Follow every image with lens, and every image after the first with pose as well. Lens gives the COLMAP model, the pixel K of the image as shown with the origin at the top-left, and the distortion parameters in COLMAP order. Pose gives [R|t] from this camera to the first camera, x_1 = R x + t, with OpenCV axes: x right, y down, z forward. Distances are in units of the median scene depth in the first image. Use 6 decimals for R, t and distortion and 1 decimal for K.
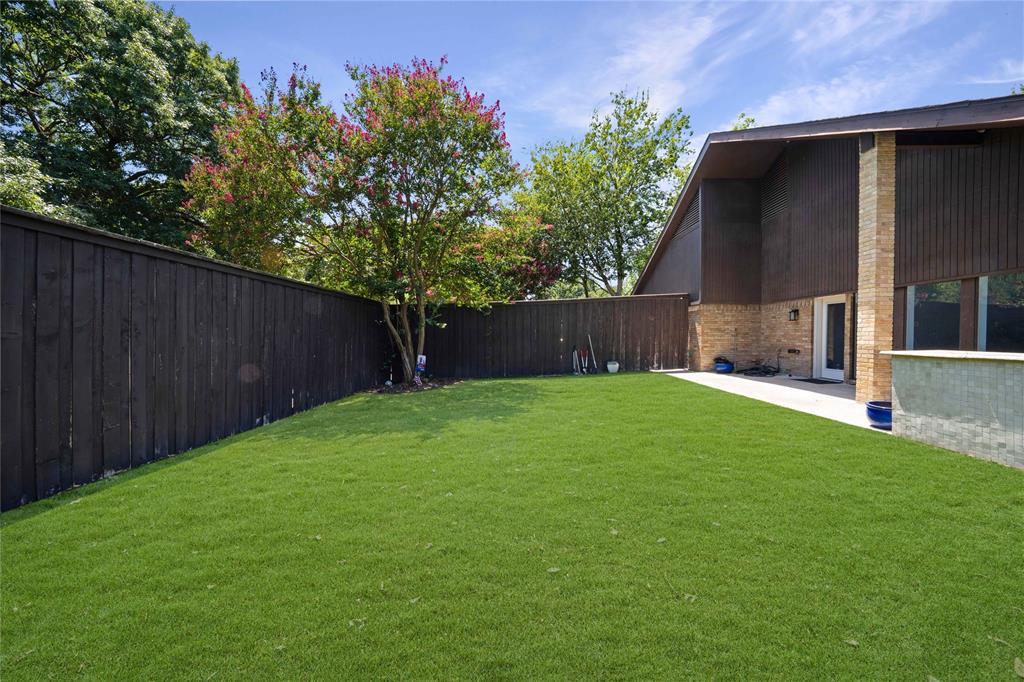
lens RADIAL K [[357.4, 0, 514.5], [0, 357.4, 342.9], [0, 0, 1]] dist [-0.031611, 0.006882]
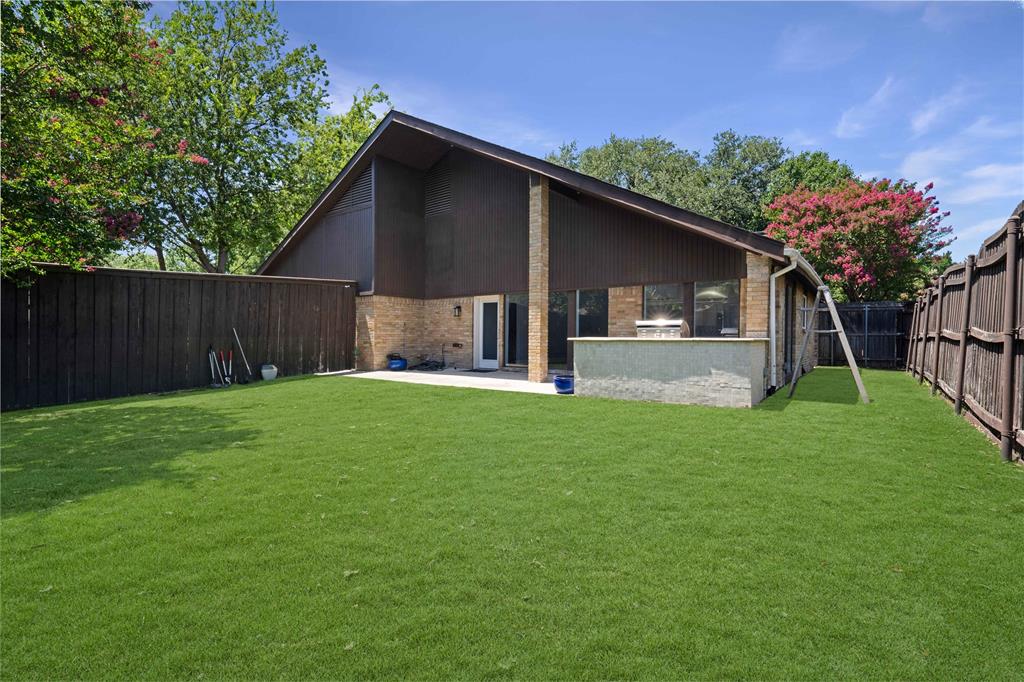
lens RADIAL K [[487.1, 0, 512.0], [0, 487.1, 341.0], [0, 0, 1]] dist [0.003165, 0.000181]
pose [[0.569456, -0.007130, 0.821991, -0.293705], [0.016025, 0.999869, -0.002429, 0.015499], [-0.821866, 0.014556, 0.569495, 0.022825]]
